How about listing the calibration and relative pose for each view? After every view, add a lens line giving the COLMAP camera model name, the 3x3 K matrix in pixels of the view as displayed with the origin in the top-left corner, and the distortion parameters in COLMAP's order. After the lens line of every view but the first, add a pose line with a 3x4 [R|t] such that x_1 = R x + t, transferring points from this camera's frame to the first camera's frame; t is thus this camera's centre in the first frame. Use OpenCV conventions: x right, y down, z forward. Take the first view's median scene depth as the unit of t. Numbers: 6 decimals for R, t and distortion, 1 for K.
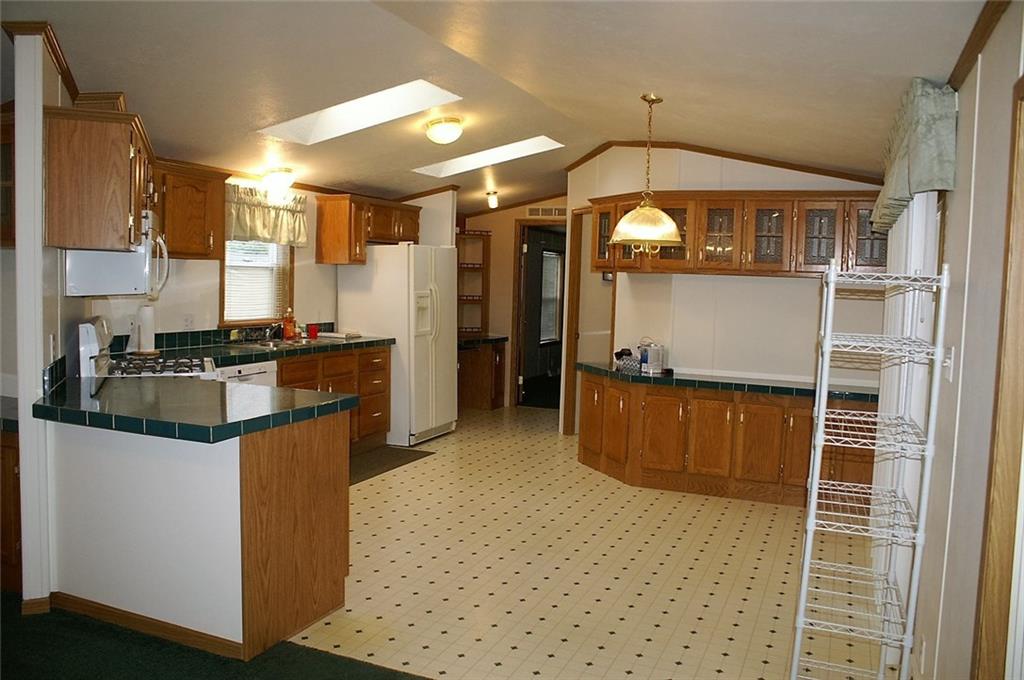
lens RADIAL K [[808.2, 0, 512.0], [0, 808.2, 340.0], [0, 0, 1]] dist [-0.154081, 0.130713]
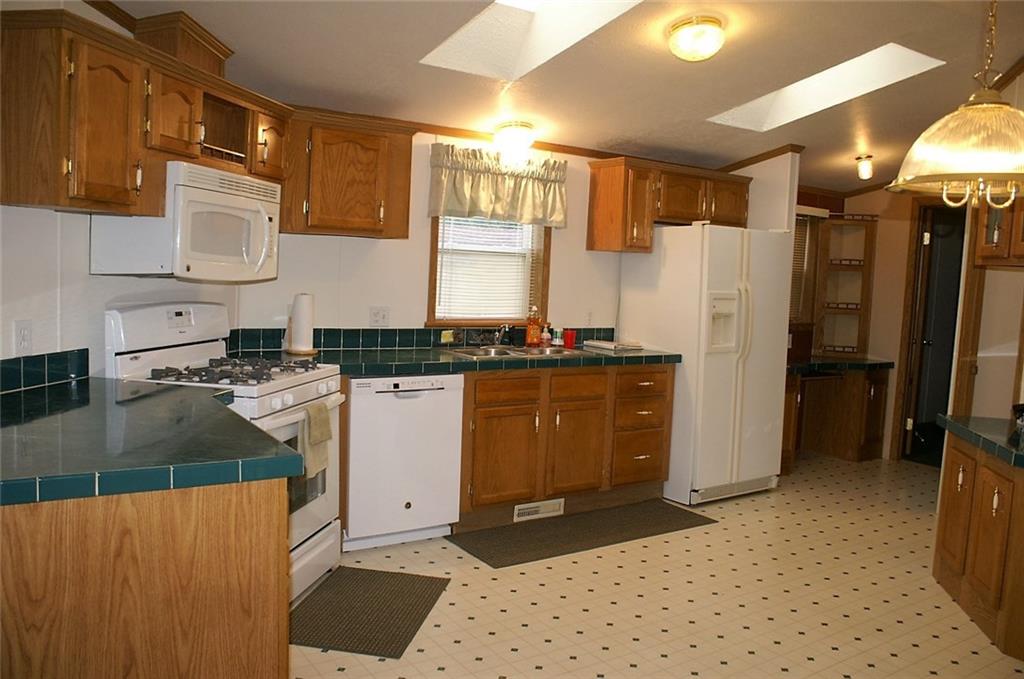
lens RADIAL K [[808.2, 0, 512.0], [0, 808.2, 339.5], [0, 0, 1]] dist [-0.154081, 0.130713]
pose [[0.836651, 0.059487, -0.544497, 0.124208], [-0.063150, 0.997932, 0.011992, -0.015217], [0.544084, 0.024352, 0.838677, 0.322900]]
